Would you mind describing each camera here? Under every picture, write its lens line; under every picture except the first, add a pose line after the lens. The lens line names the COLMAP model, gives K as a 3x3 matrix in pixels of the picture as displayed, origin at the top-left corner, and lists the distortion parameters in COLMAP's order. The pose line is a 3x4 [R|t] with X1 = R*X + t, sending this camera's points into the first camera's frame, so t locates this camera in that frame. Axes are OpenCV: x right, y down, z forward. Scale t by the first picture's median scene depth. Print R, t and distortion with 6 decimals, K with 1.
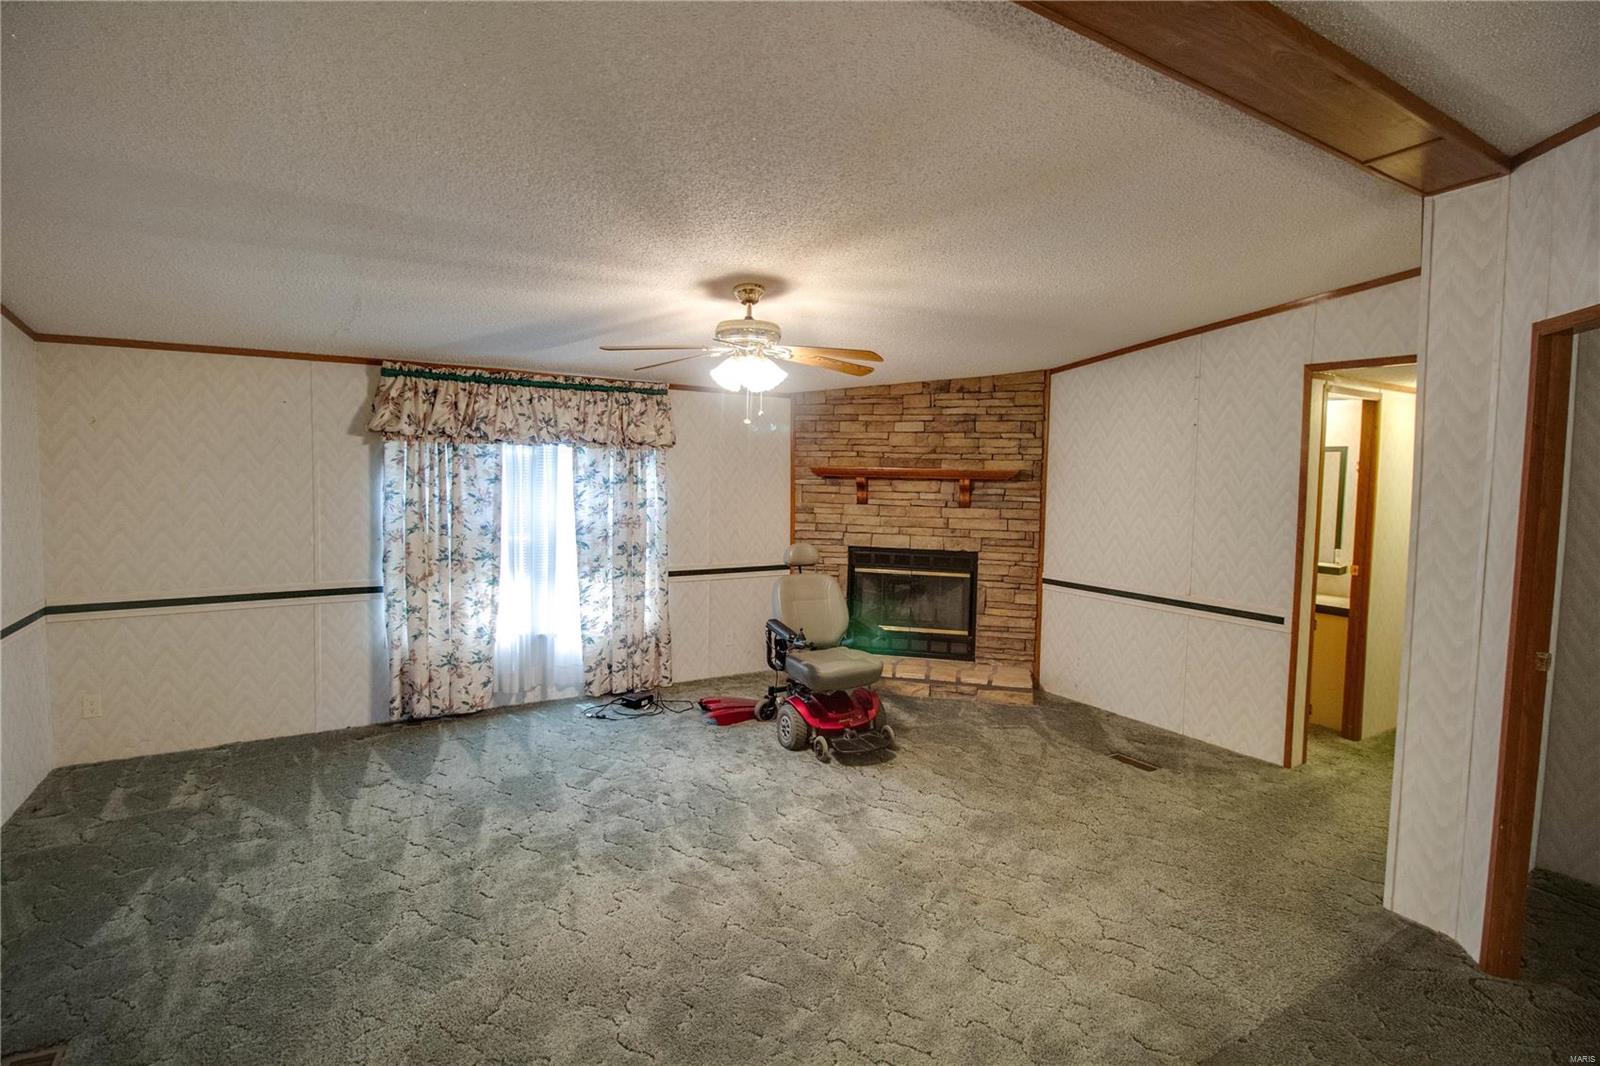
lens RADIAL K [[762.3, 0, 805.7], [0, 762.3, 512.0], [0, 0, 1]] dist [-0.002813, -0.000987]
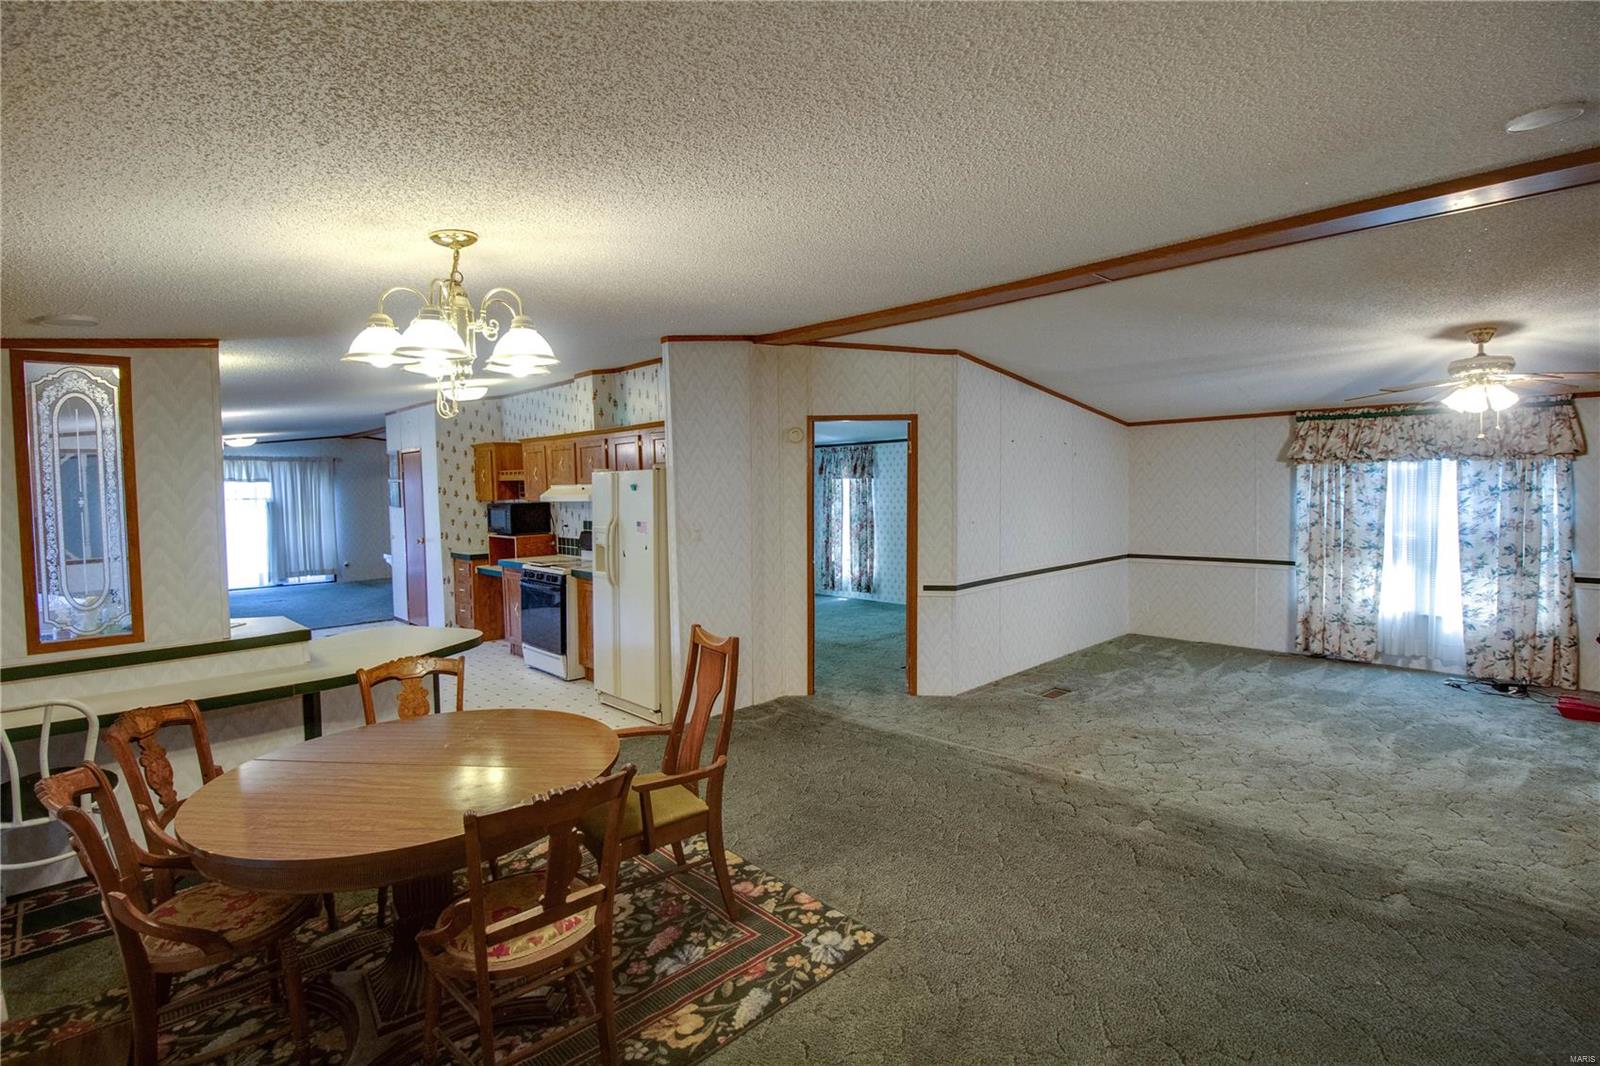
lens RADIAL K [[732.4, 0, 802.1], [0, 732.4, 509.3], [0, 0, 1]] dist [-0.000683, -0.014223]
pose [[0.208495, 0.006969, -0.977999, 0.617462], [-0.037355, 0.999302, -0.000843, 0.031357], [0.977310, 0.036709, 0.208609, -0.242749]]
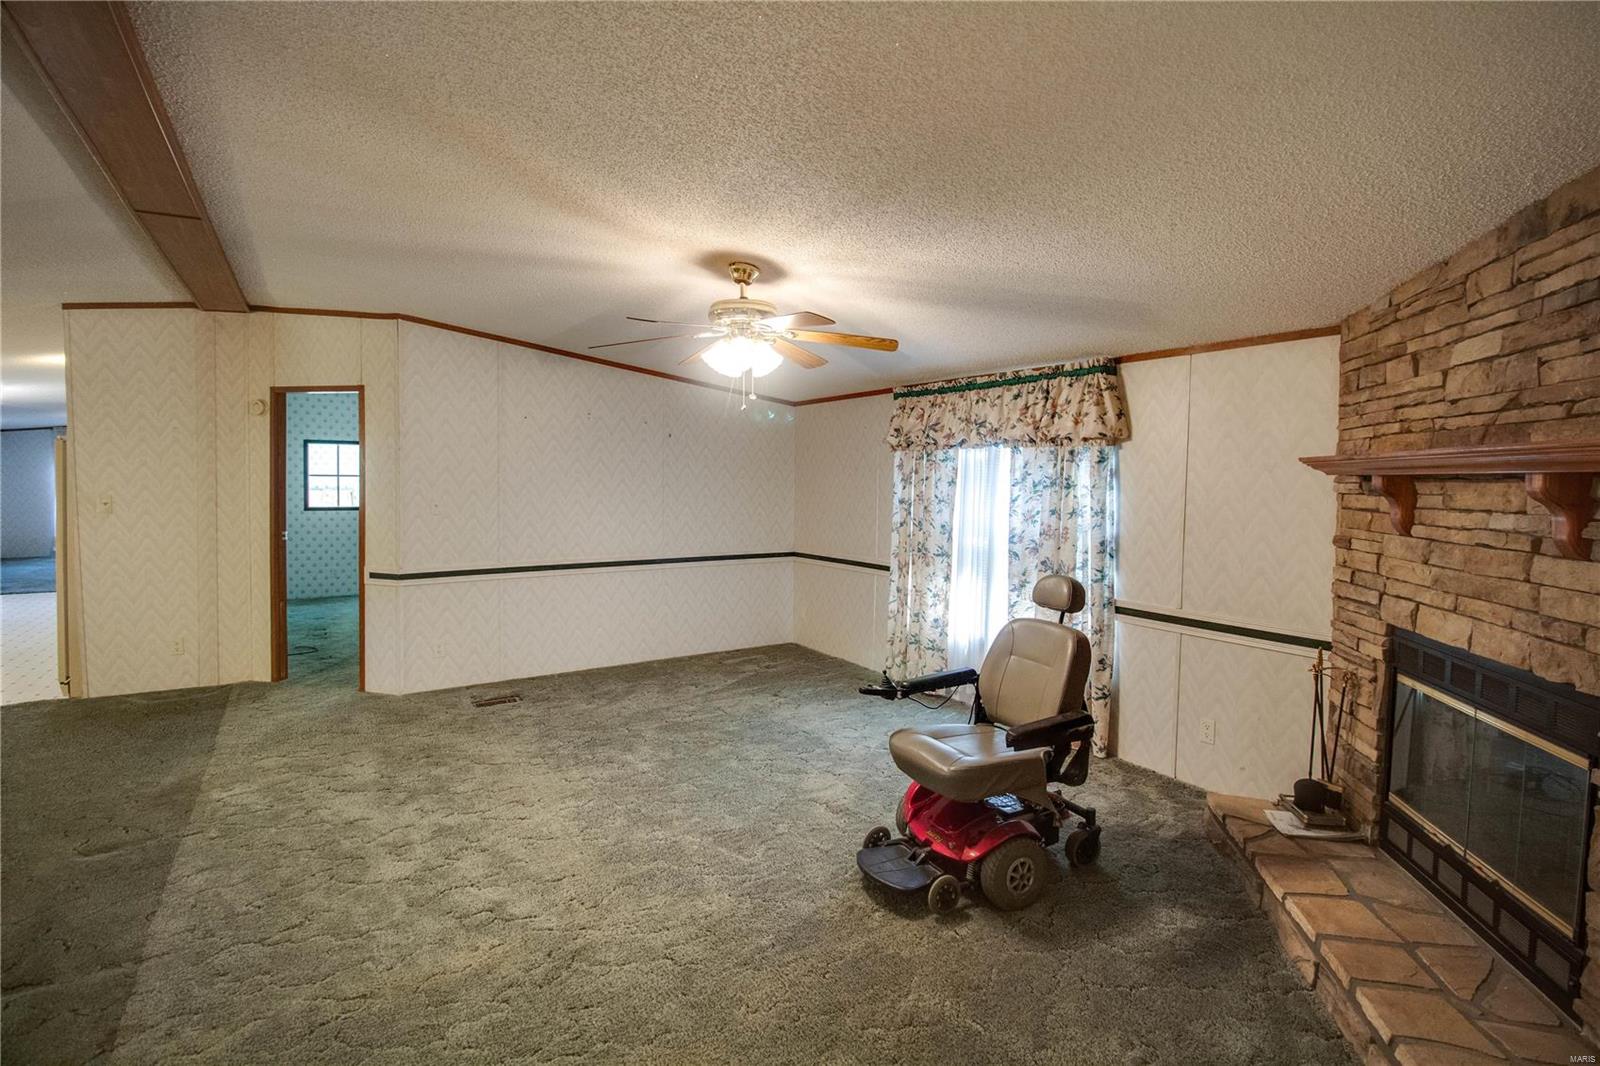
lens RADIAL K [[732.4, 0, 802.1], [0, 732.4, 509.3], [0, 0, 1]] dist [-0.000683, -0.014223]
pose [[0.036197, 0.023750, -0.999062, 0.602133], [-0.068974, 0.997393, 0.021211, -0.012552], [0.996962, 0.068142, 0.037741, 0.755872]]
